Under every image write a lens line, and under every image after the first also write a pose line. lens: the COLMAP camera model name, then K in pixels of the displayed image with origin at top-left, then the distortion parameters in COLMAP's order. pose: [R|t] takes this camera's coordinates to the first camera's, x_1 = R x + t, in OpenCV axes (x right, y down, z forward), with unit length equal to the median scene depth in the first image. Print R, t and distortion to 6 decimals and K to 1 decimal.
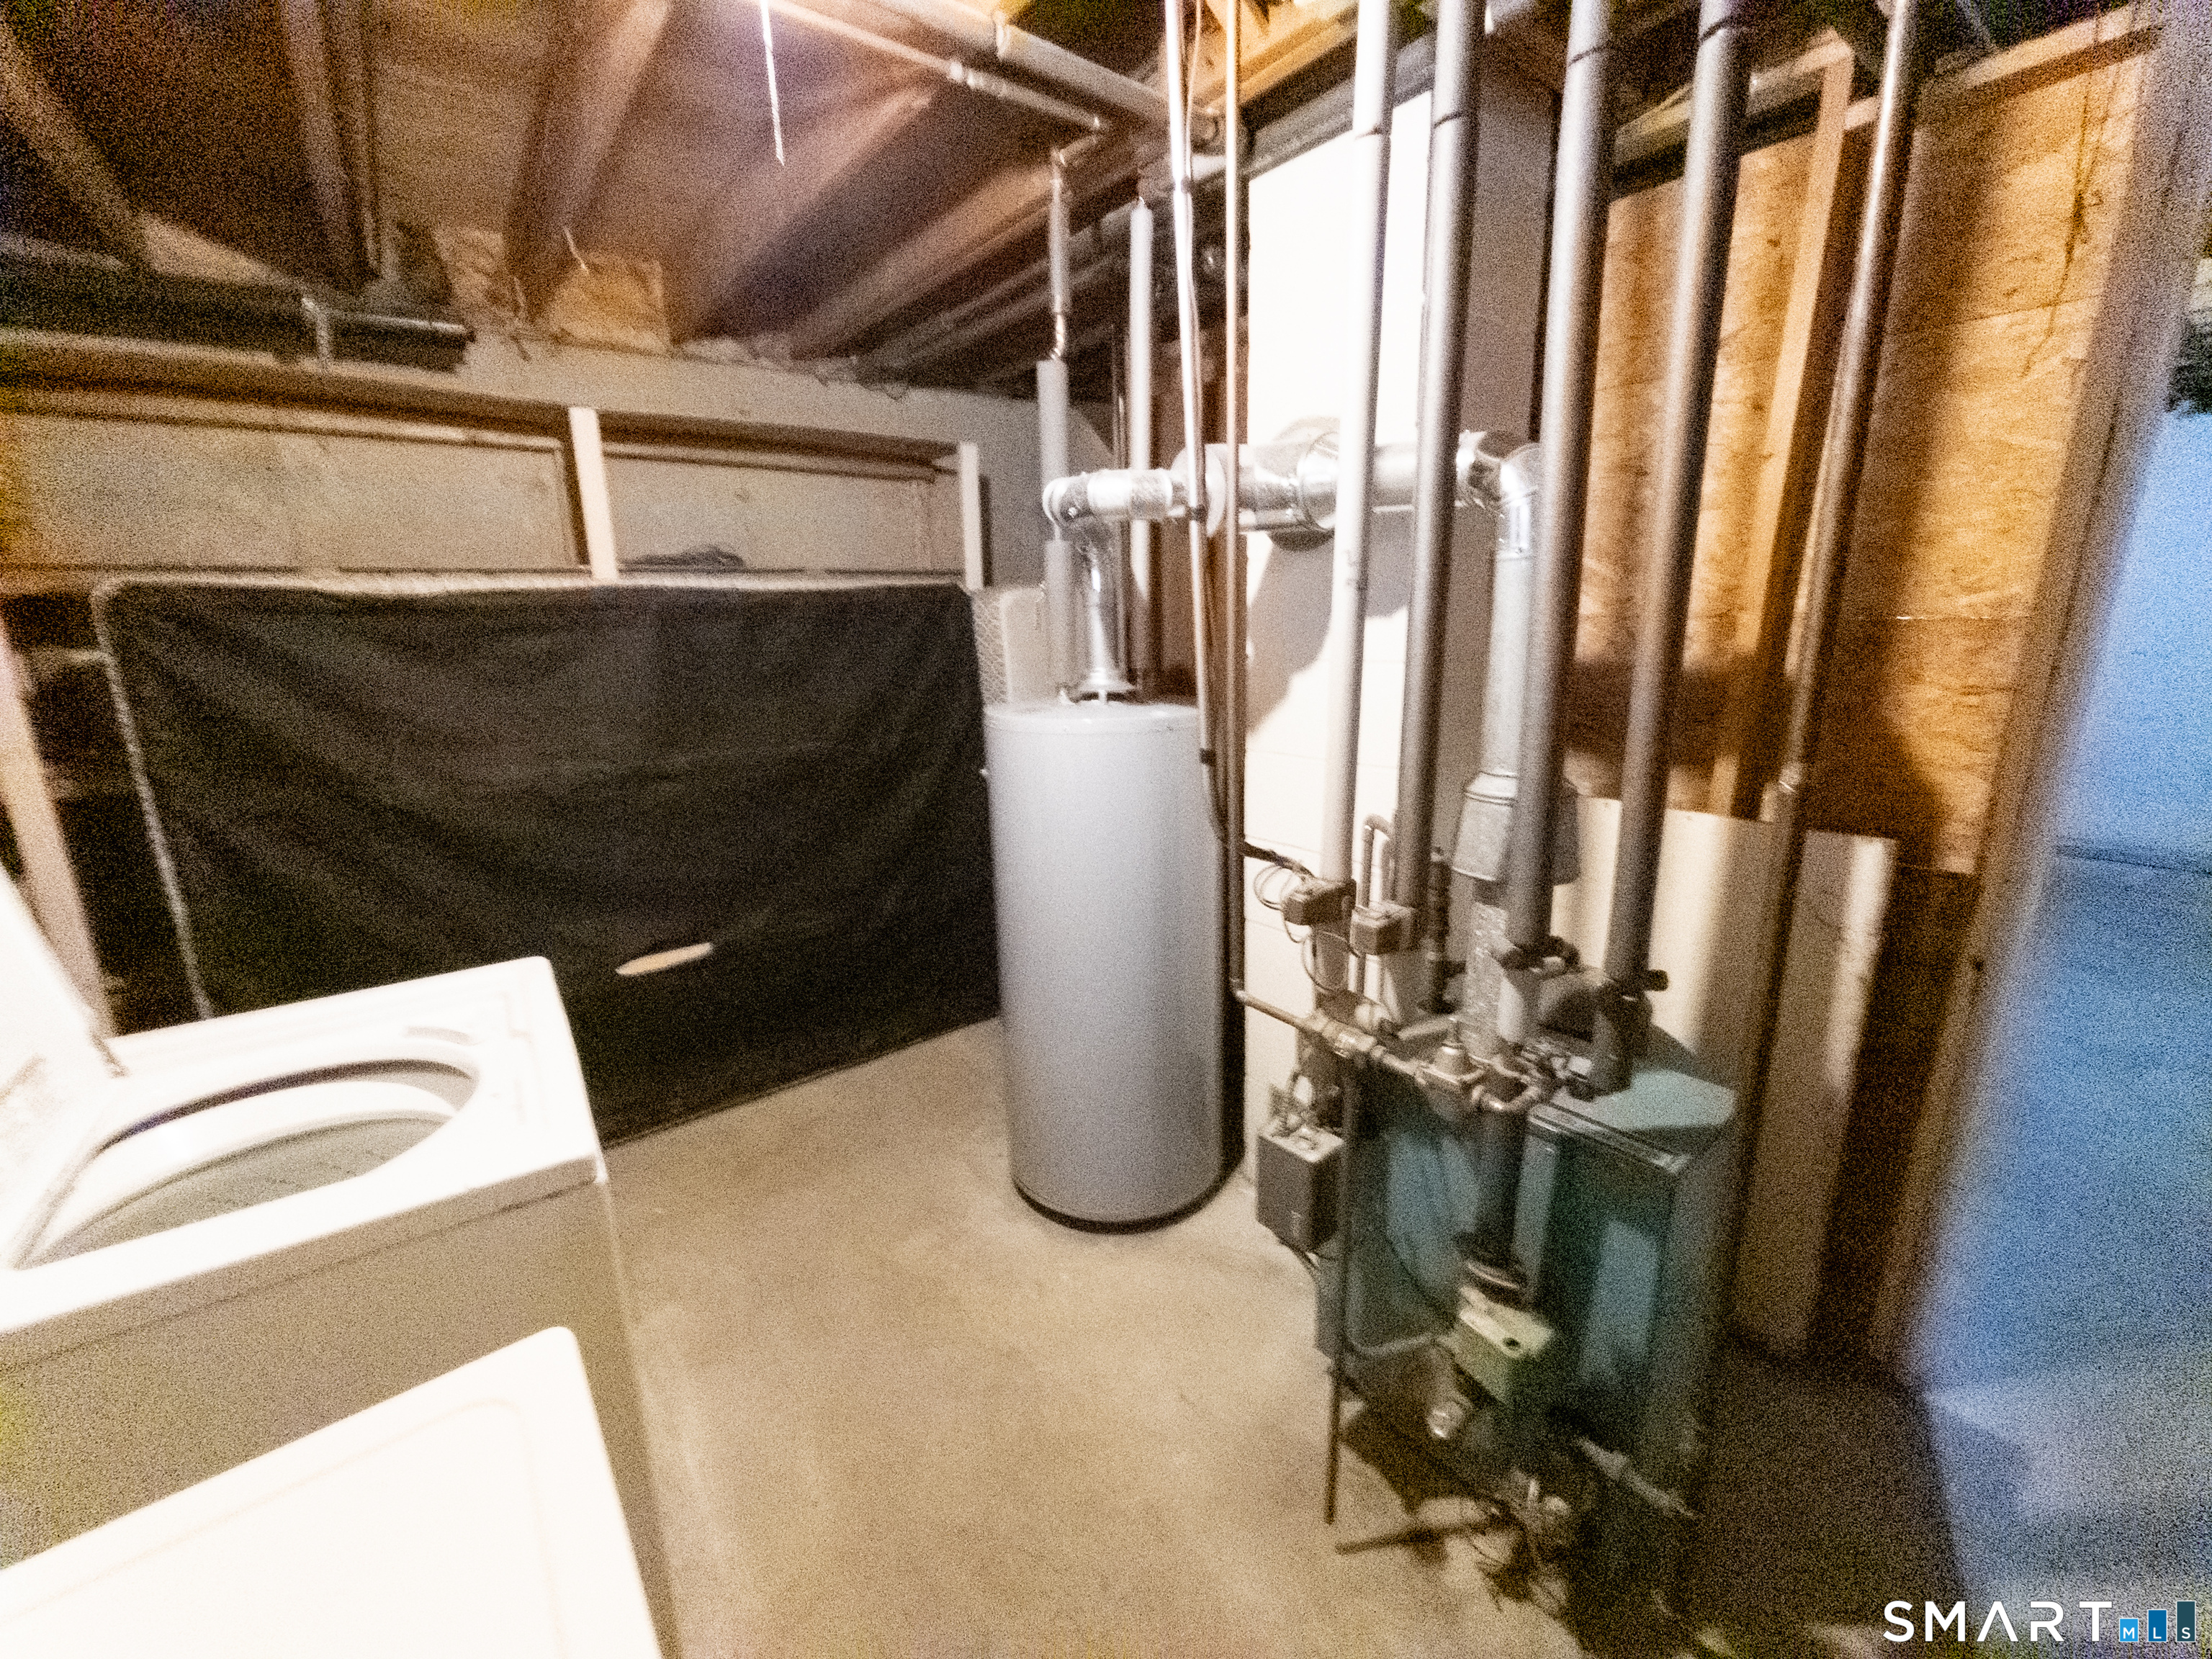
lens RADIAL K [[910.5, 0, 1102.4], [0, 910.5, 818.0], [0, 0, 1]] dist [-0.000553, -0.000024]
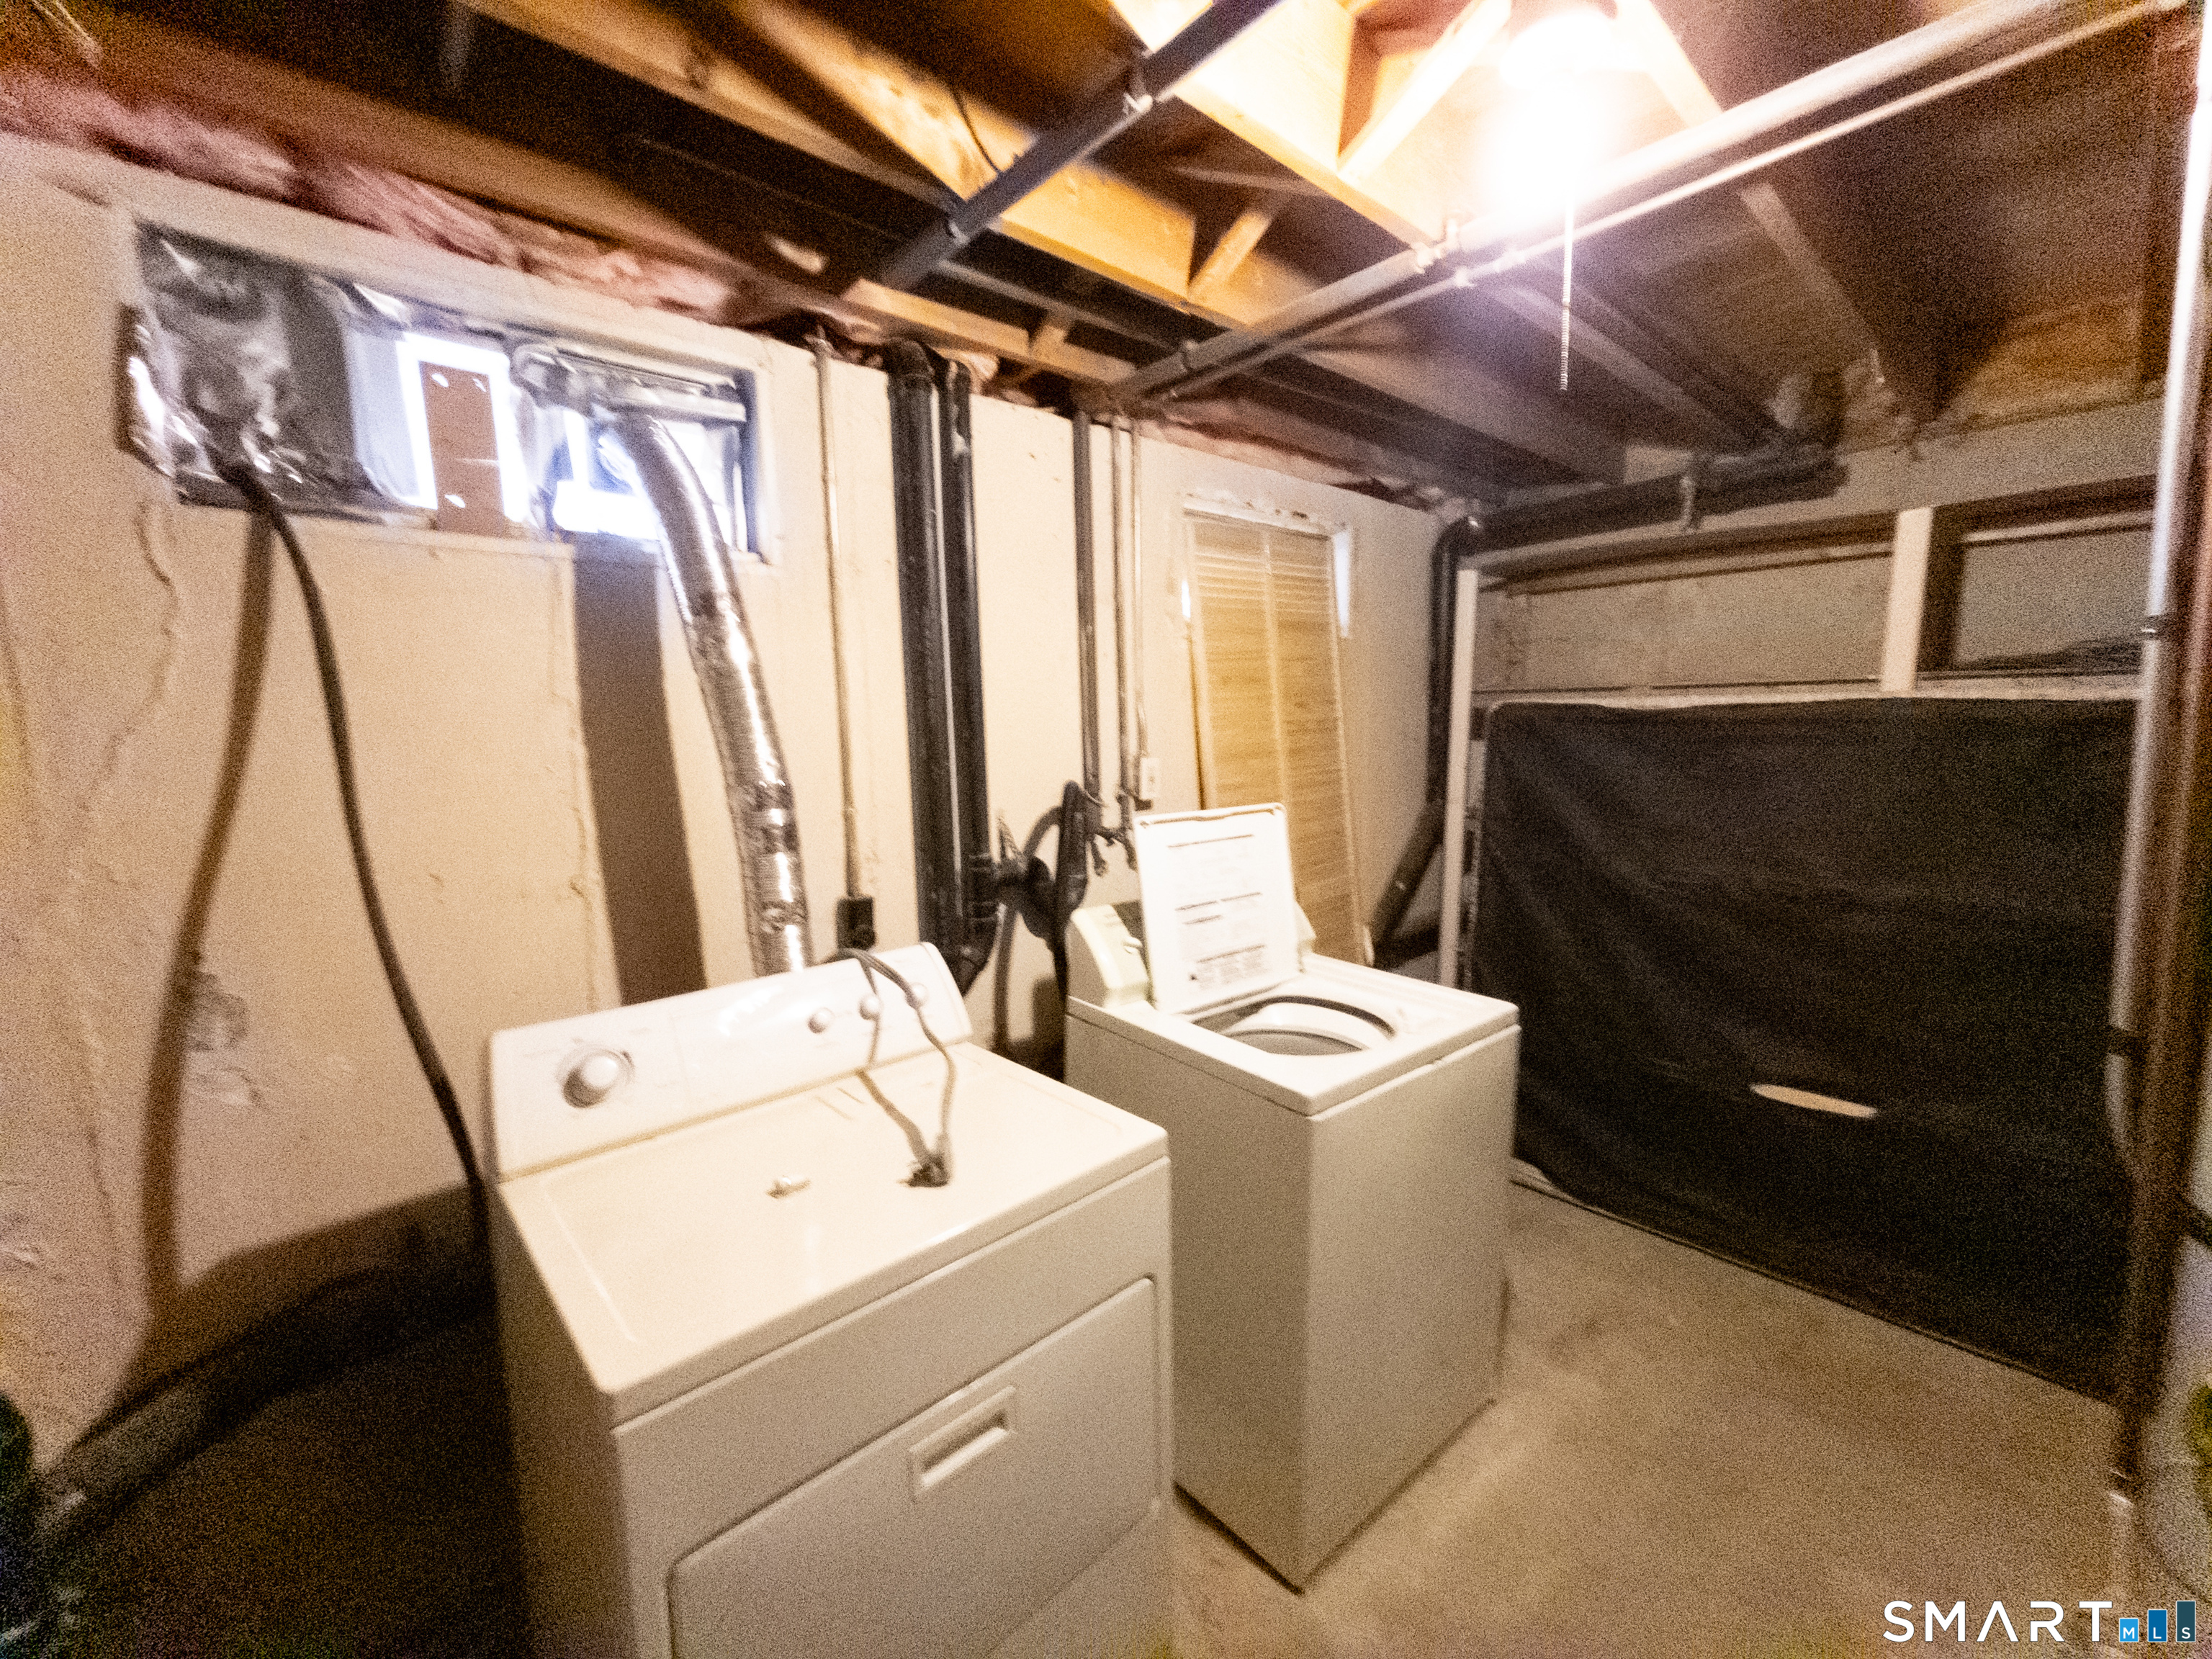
lens RADIAL K [[891.1, 0, 1104.0], [0, 891.1, 831.9], [0, 0, 1]] dist [0.000377, 0.000027]
pose [[0.105815, 0.132509, -0.985517, 0.281128], [-0.218162, 0.970029, 0.107002, -0.045981], [0.970159, 0.203680, 0.131552, 0.146653]]
